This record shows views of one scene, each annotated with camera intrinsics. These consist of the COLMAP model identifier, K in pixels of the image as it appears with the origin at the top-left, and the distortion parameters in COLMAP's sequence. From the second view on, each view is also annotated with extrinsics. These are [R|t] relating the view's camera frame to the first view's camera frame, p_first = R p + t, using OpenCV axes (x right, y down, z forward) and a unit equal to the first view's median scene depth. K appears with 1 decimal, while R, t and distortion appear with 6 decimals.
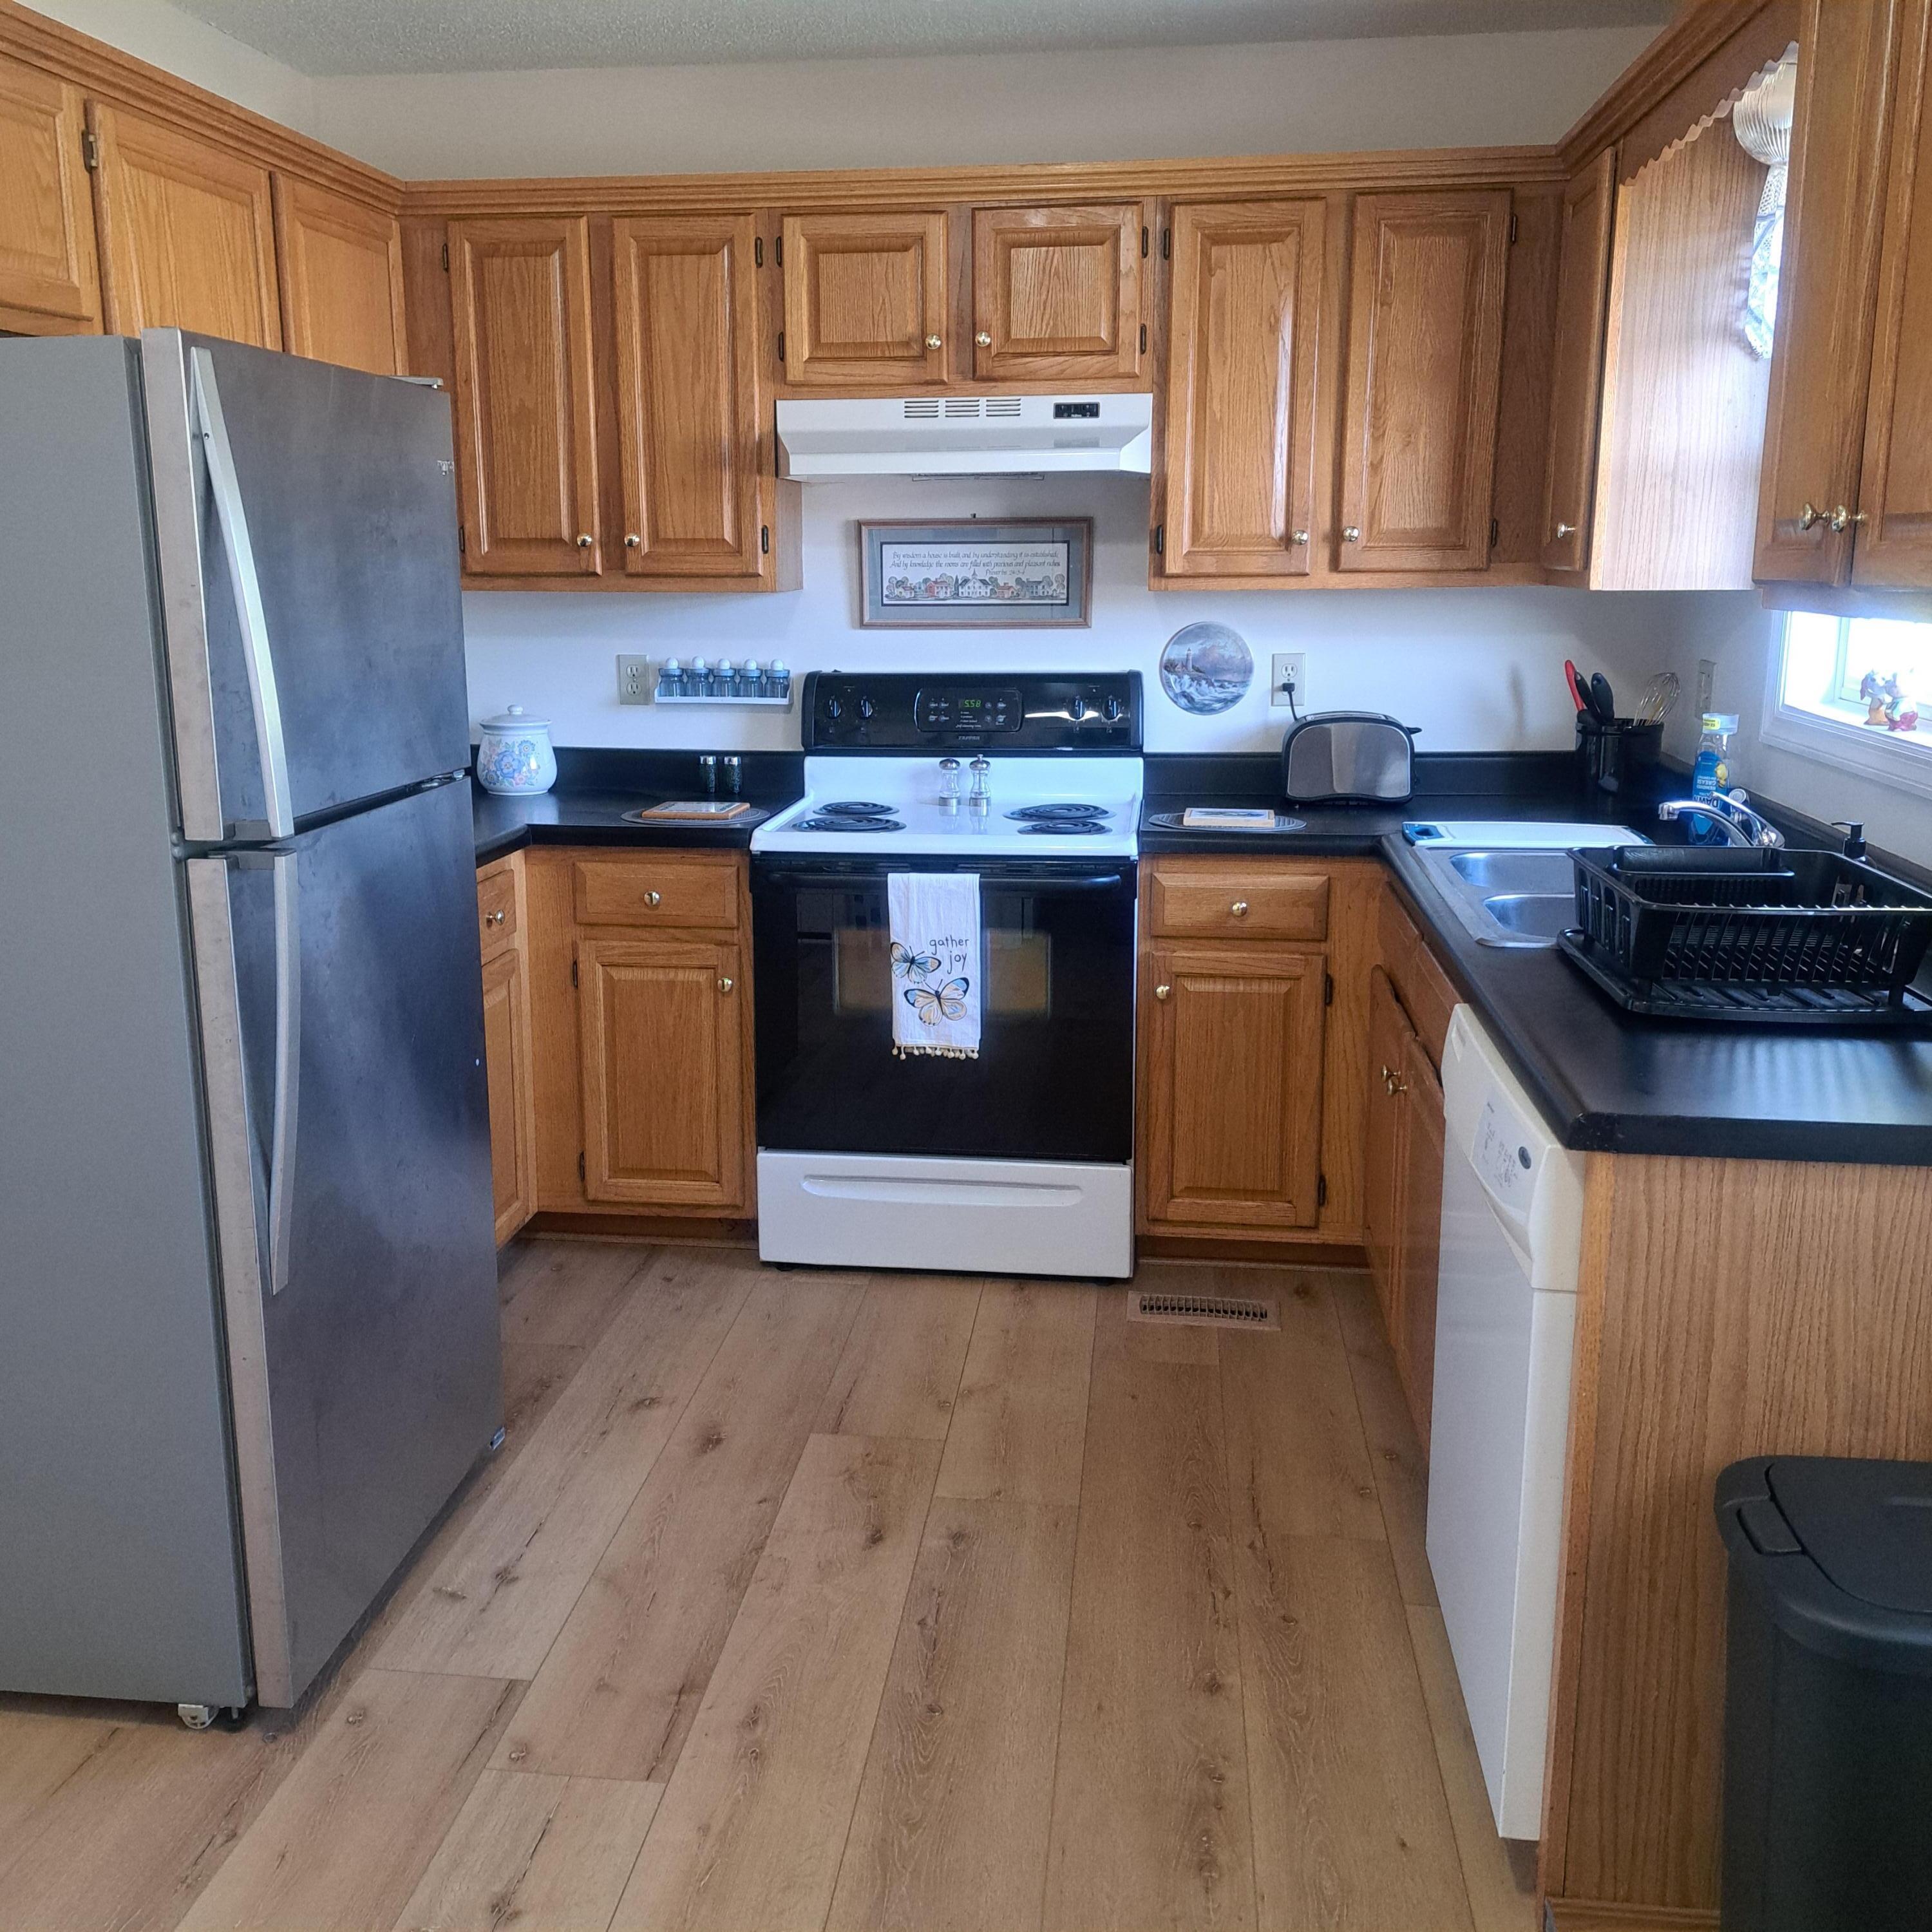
lens RADIAL K [[1885.7, 0, 918.6], [0, 1885.7, 918.7], [0, 0, 1]] dist [0.034845, 0.000000]
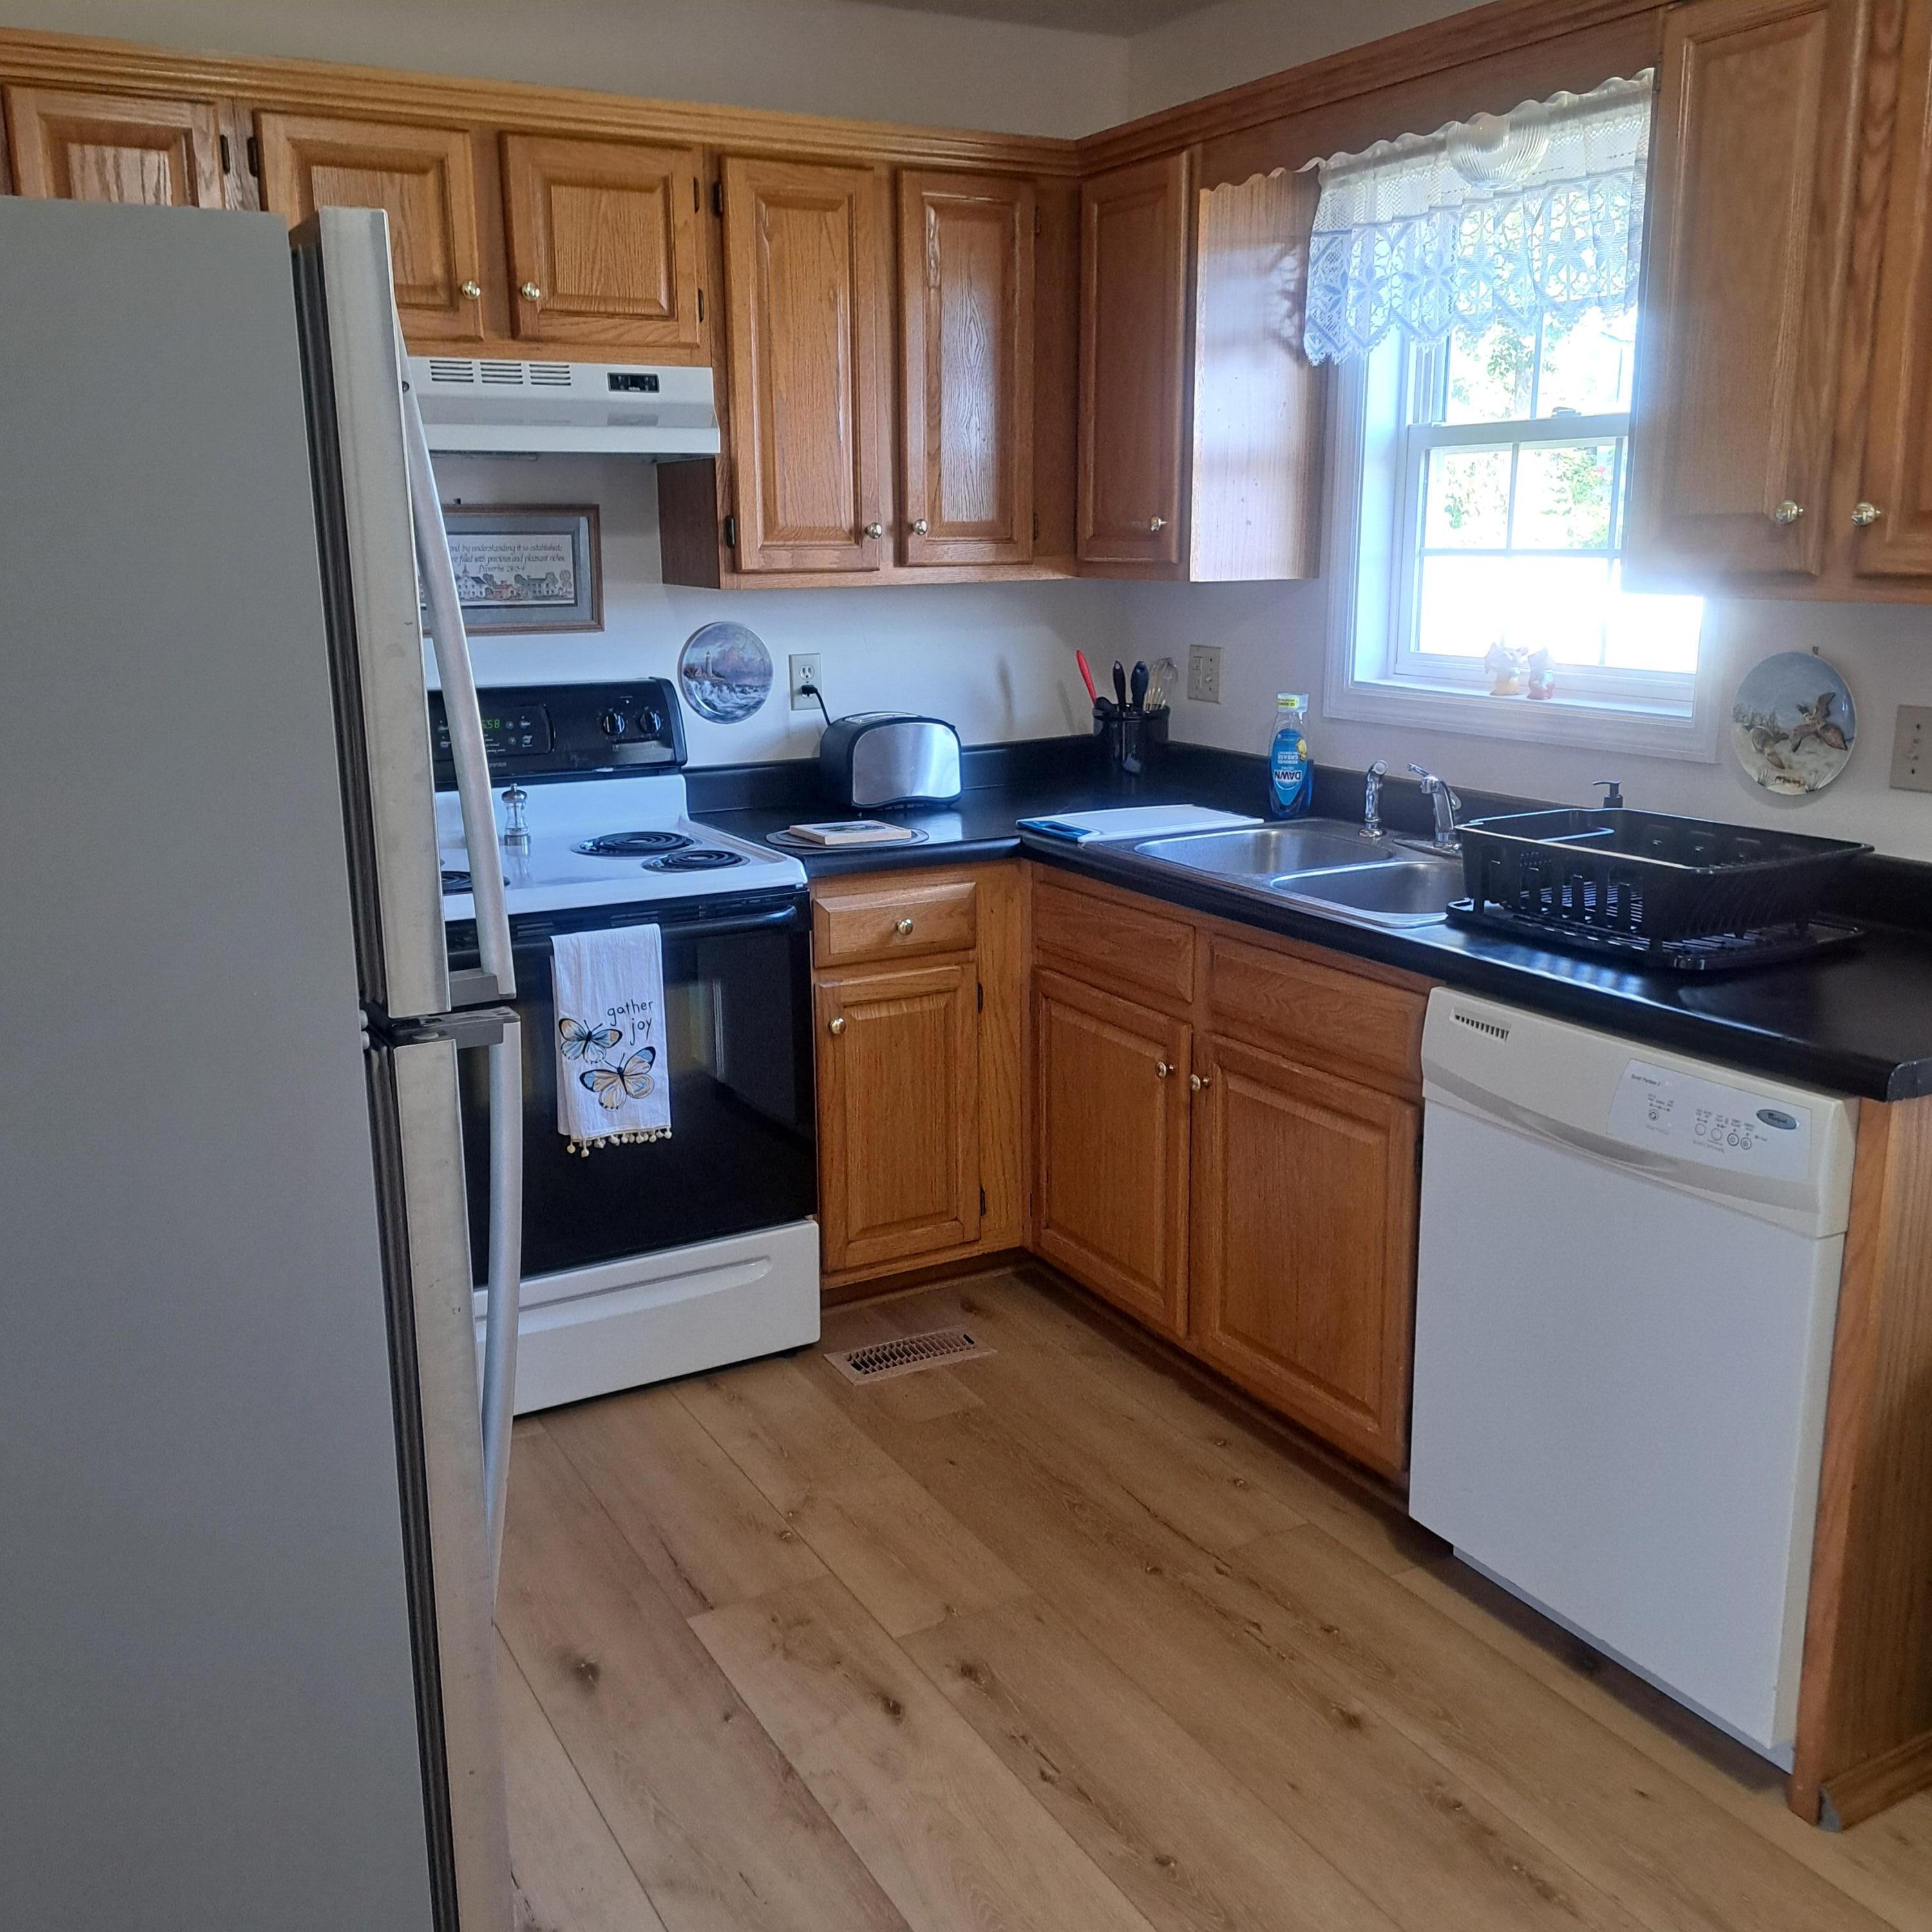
lens RADIAL K [[1885.7, 0, 968.0], [0, 1885.7, 950.8], [0, 0, 1]] dist [0.034845, 0.000000]
pose [[0.798081, -0.134702, 0.587300, -0.354828], [0.119325, 0.990720, 0.065078, -0.050246], [-0.590616, 0.018142, 0.806749, 0.219004]]
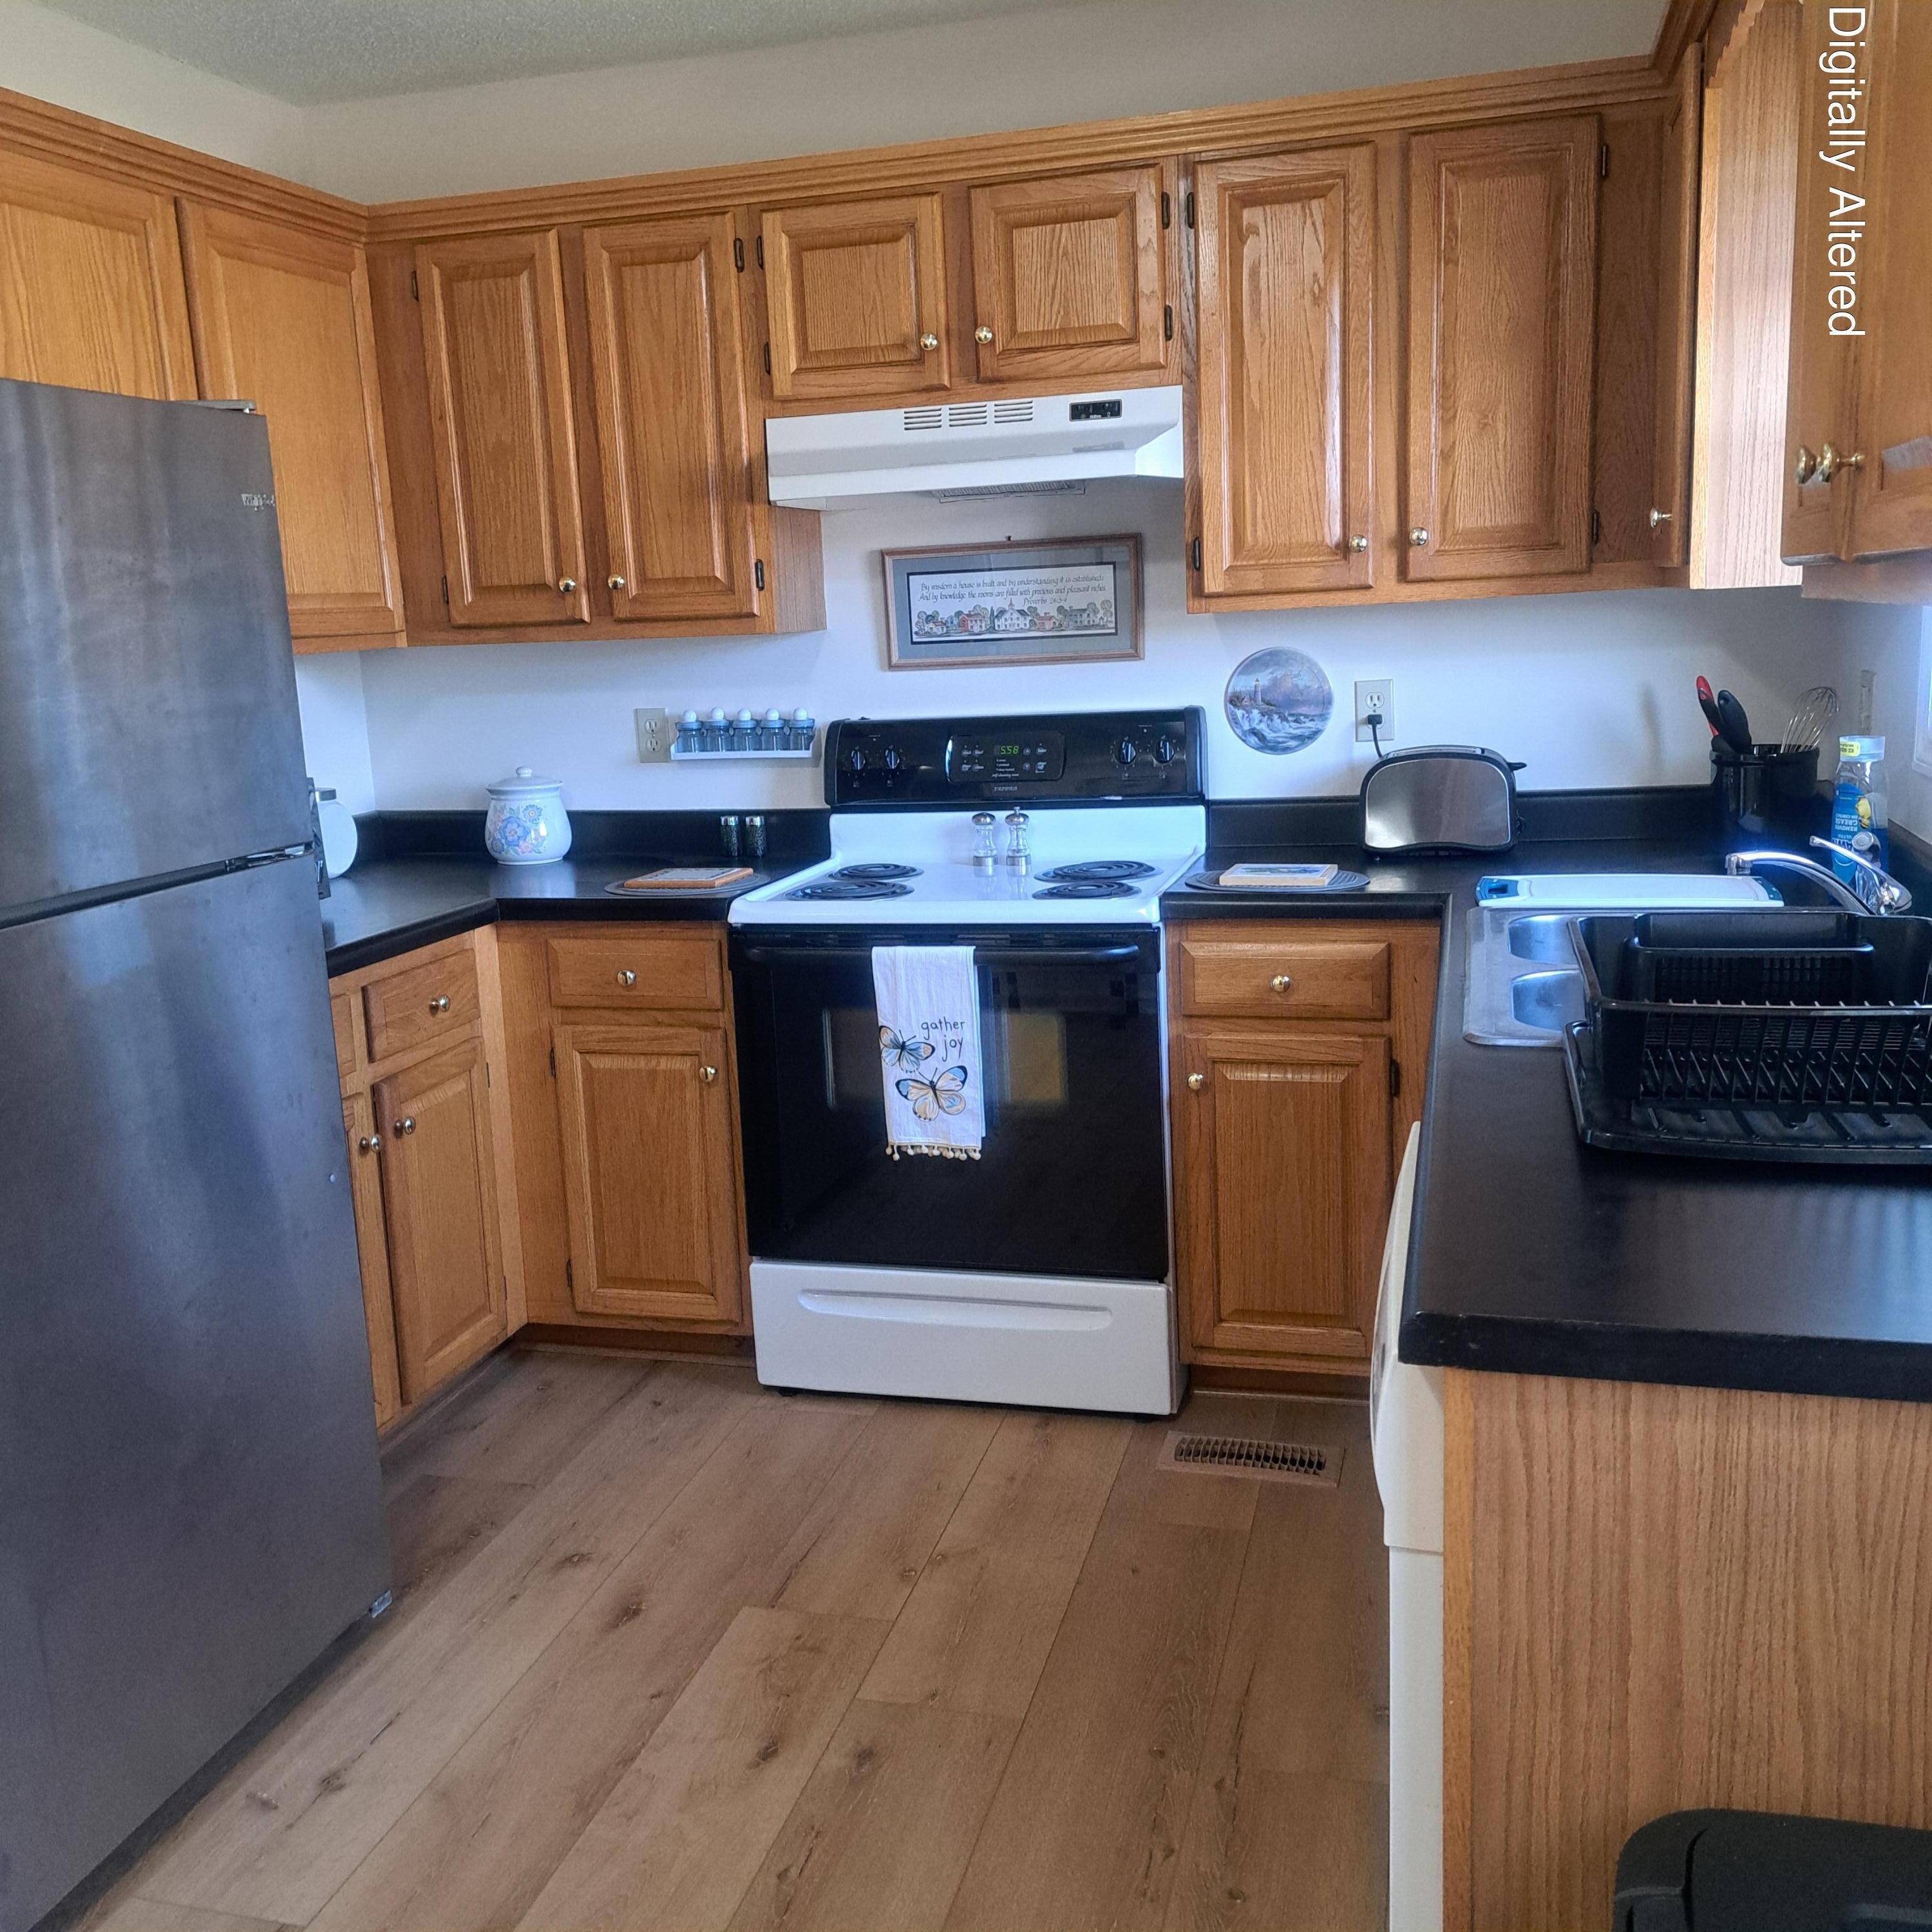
lens RADIAL K [[1885.7, 0, 941.7], [0, 1885.7, 937.5], [0, 0, 1]] dist [0.034845, 0.000000]
pose [[0.988953, -0.016476, -0.147312, 0.142873], [0.014520, 0.999792, -0.014343, -0.015638], [0.147517, 0.012045, 0.988986, 0.137496]]
